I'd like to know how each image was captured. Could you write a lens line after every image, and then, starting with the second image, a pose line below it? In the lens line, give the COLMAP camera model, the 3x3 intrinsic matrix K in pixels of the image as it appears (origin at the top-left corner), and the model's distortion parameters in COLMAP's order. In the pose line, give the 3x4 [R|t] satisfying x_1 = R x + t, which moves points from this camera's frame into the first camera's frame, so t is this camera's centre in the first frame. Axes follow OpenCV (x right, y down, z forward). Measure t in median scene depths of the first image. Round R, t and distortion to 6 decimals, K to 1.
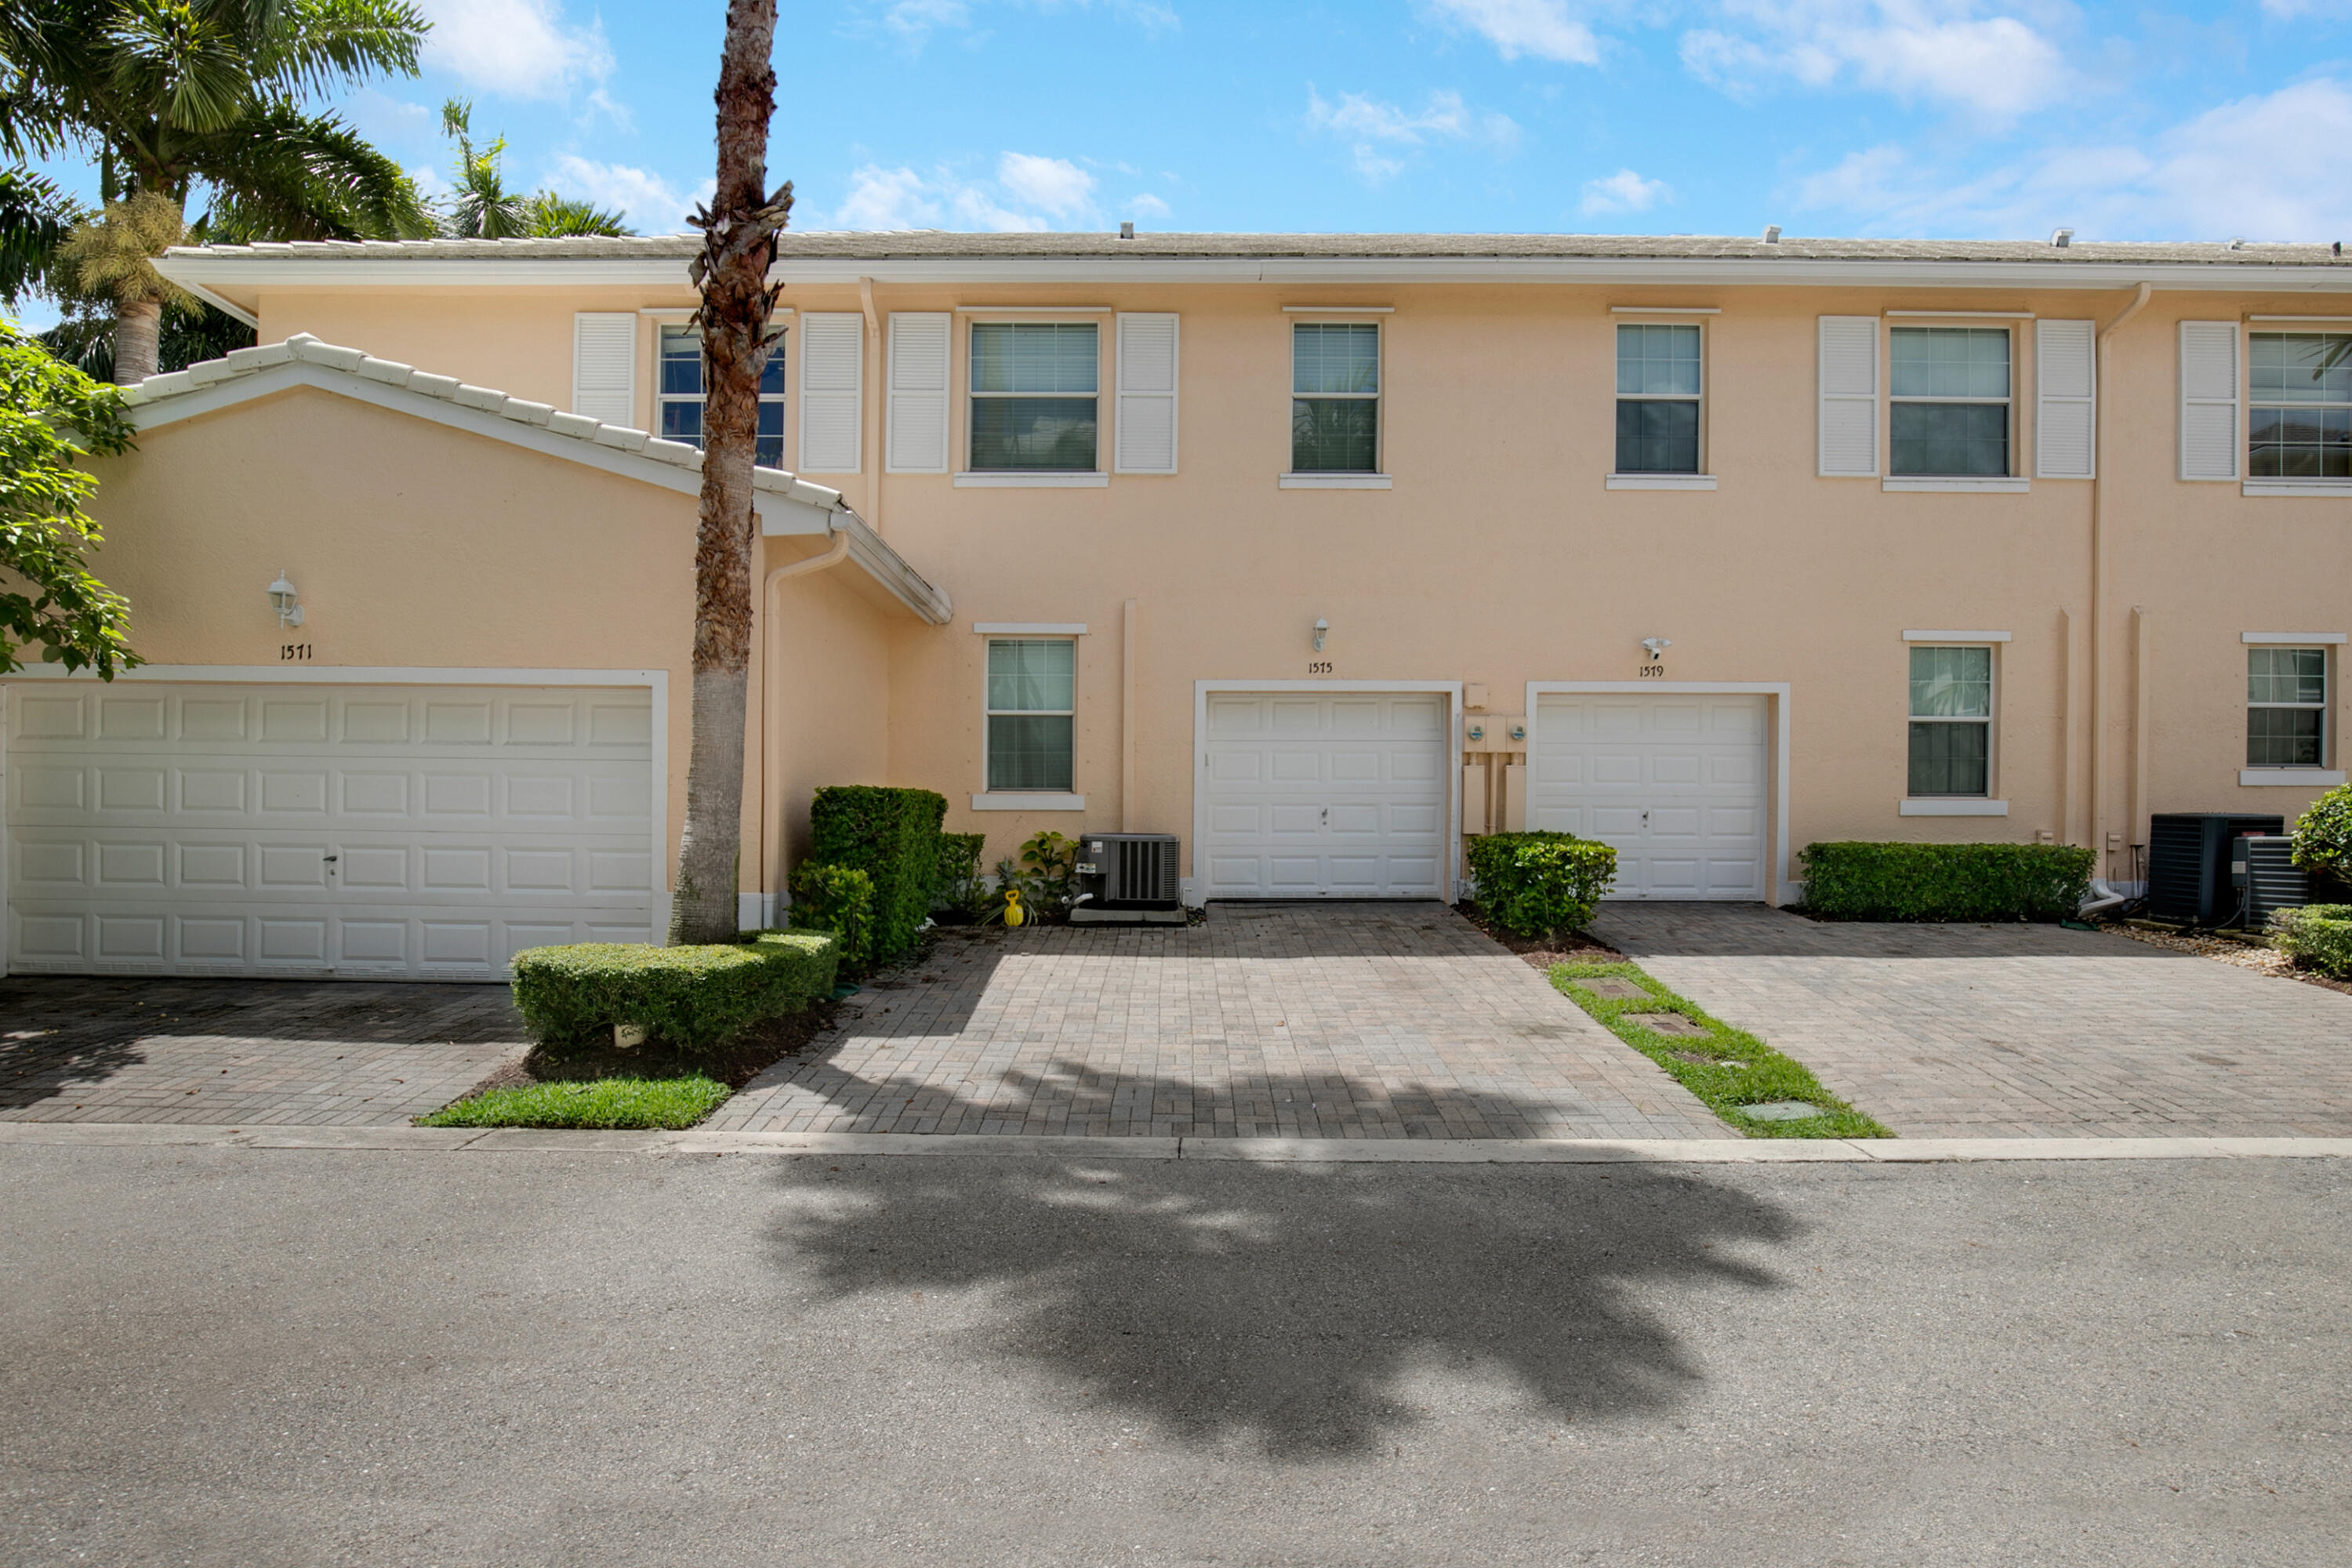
lens RADIAL K [[1151.7, 0, 1174.4], [0, 1151.7, 842.4], [0, 0, 1]] dist [-0.019770, 0.008057]
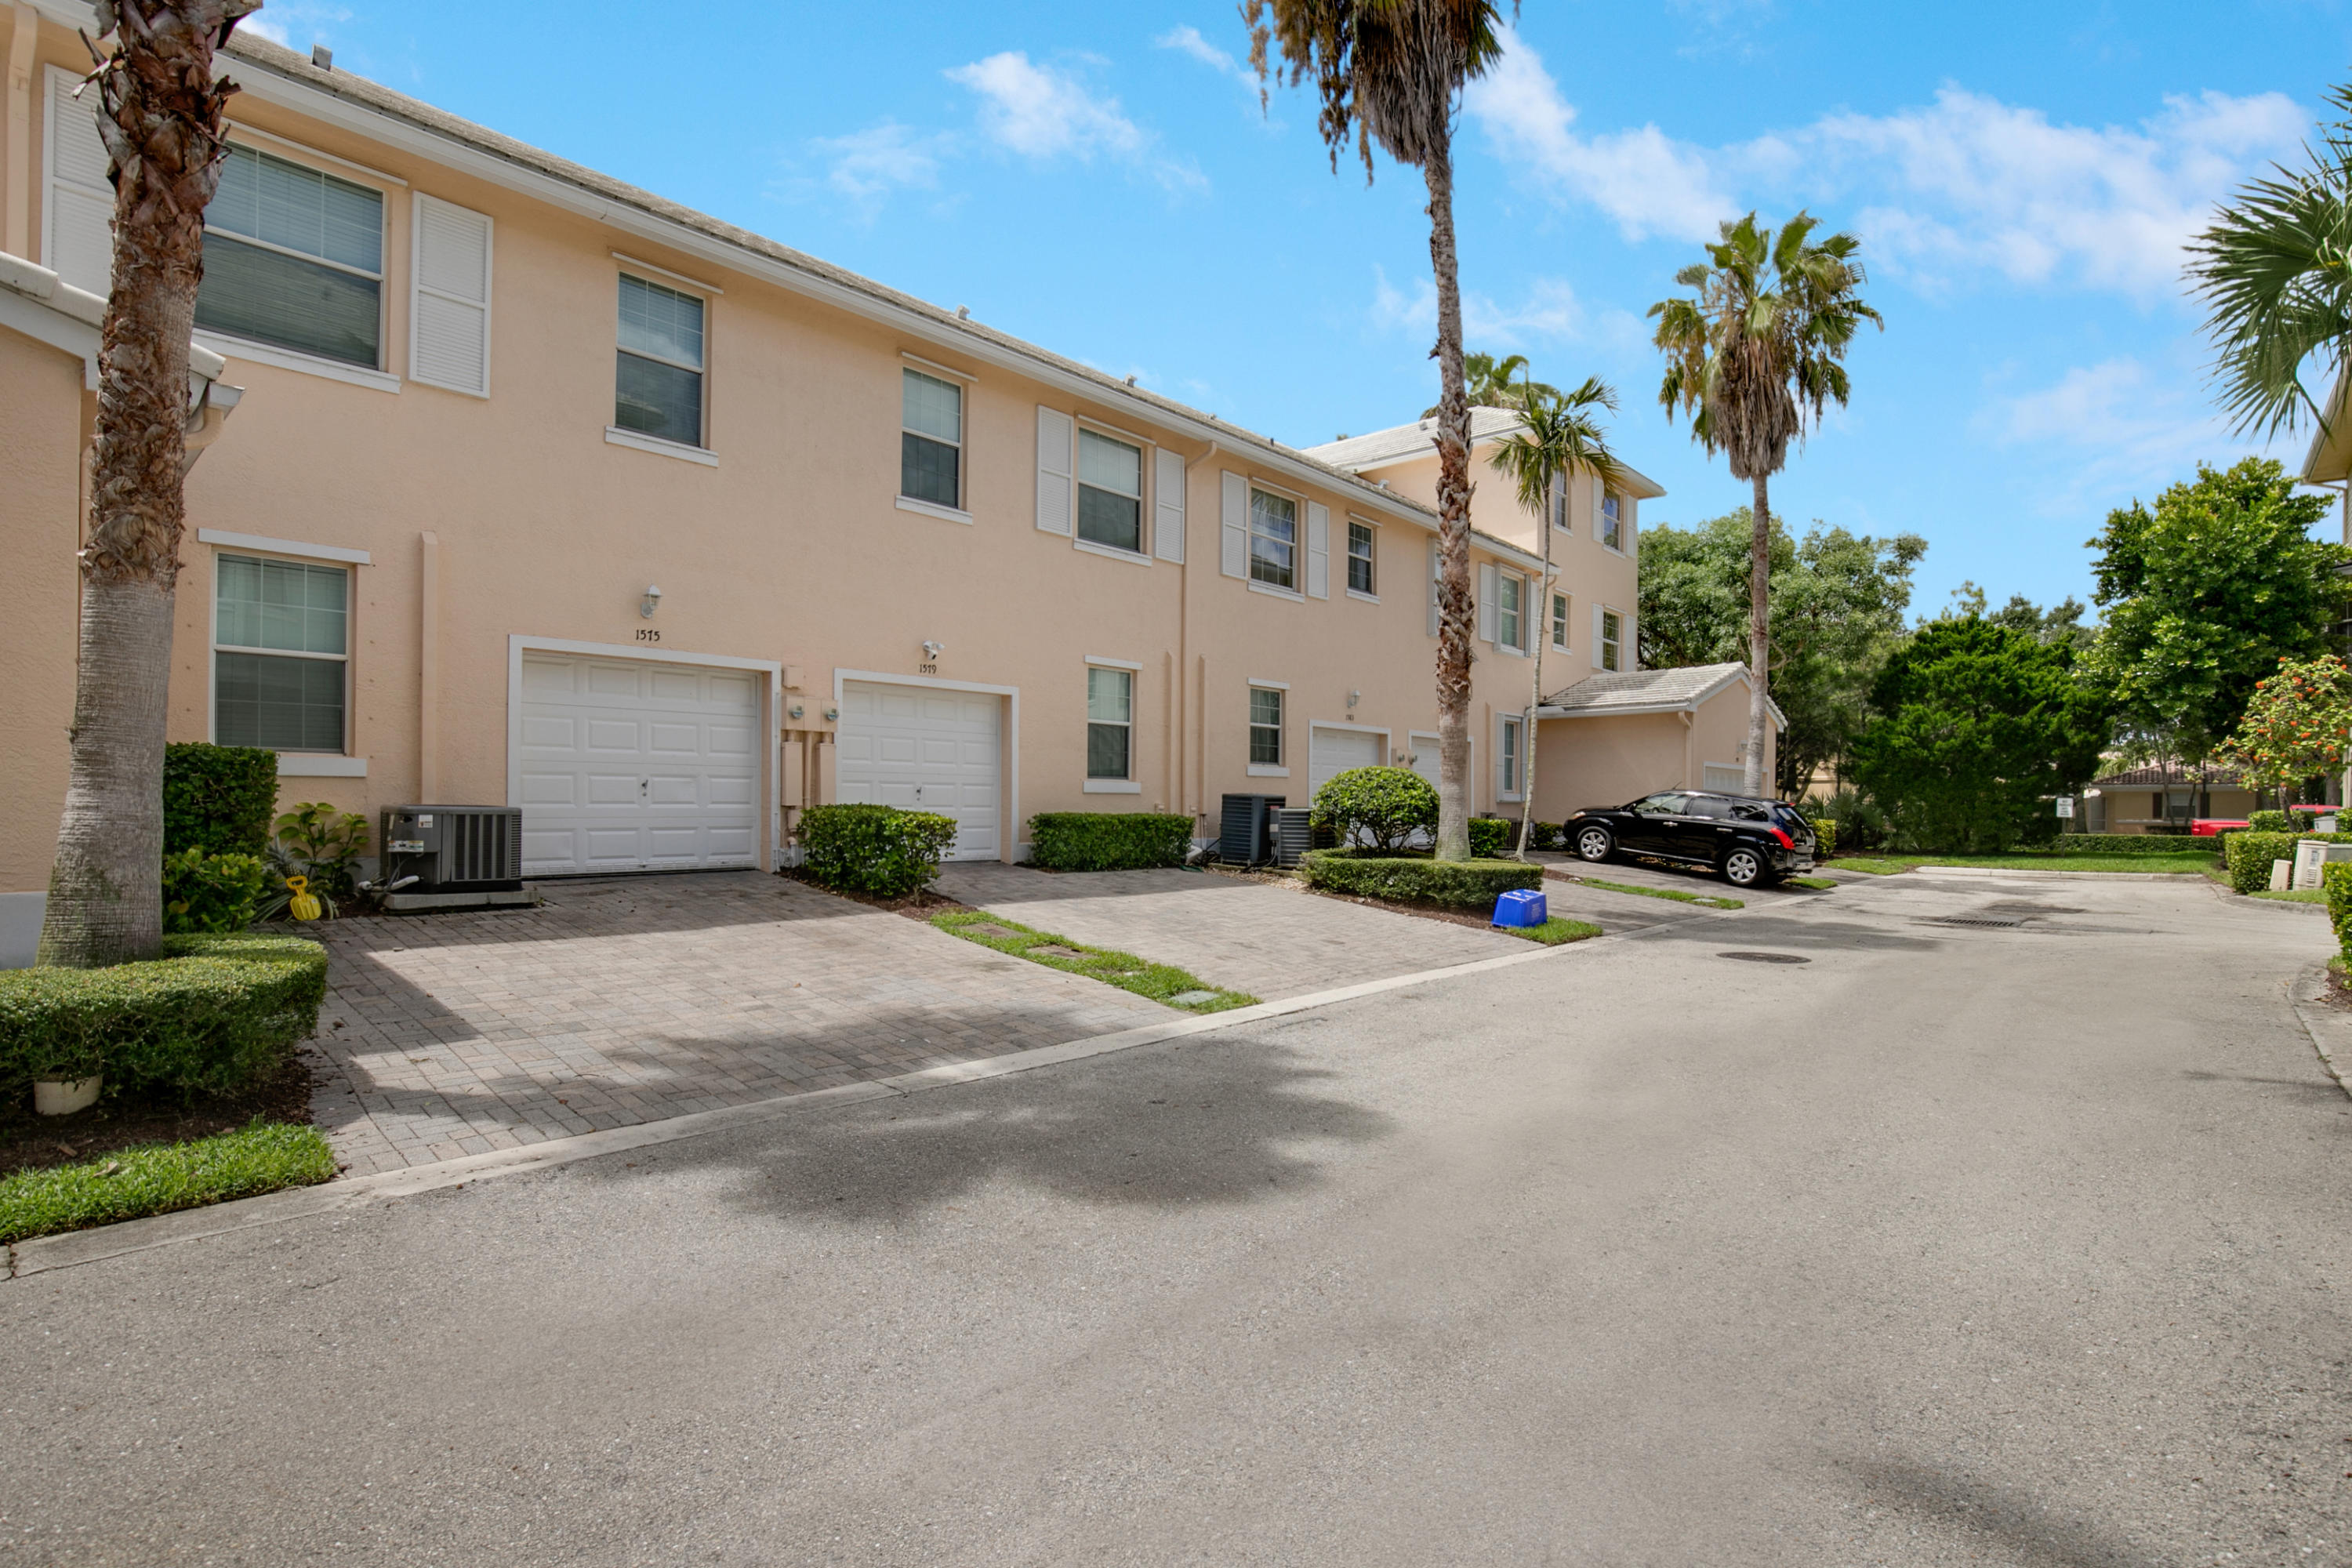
lens RADIAL K [[1150.6, 0, 1175.7], [0, 1150.6, 814.5], [0, 0, 1]] dist [-0.000424, -0.000578]
pose [[0.671897, -0.004103, 0.740633, -0.301063], [0.000460, 0.999987, 0.005122, -0.004556], [-0.740644, -0.003101, 0.671890, 0.011216]]
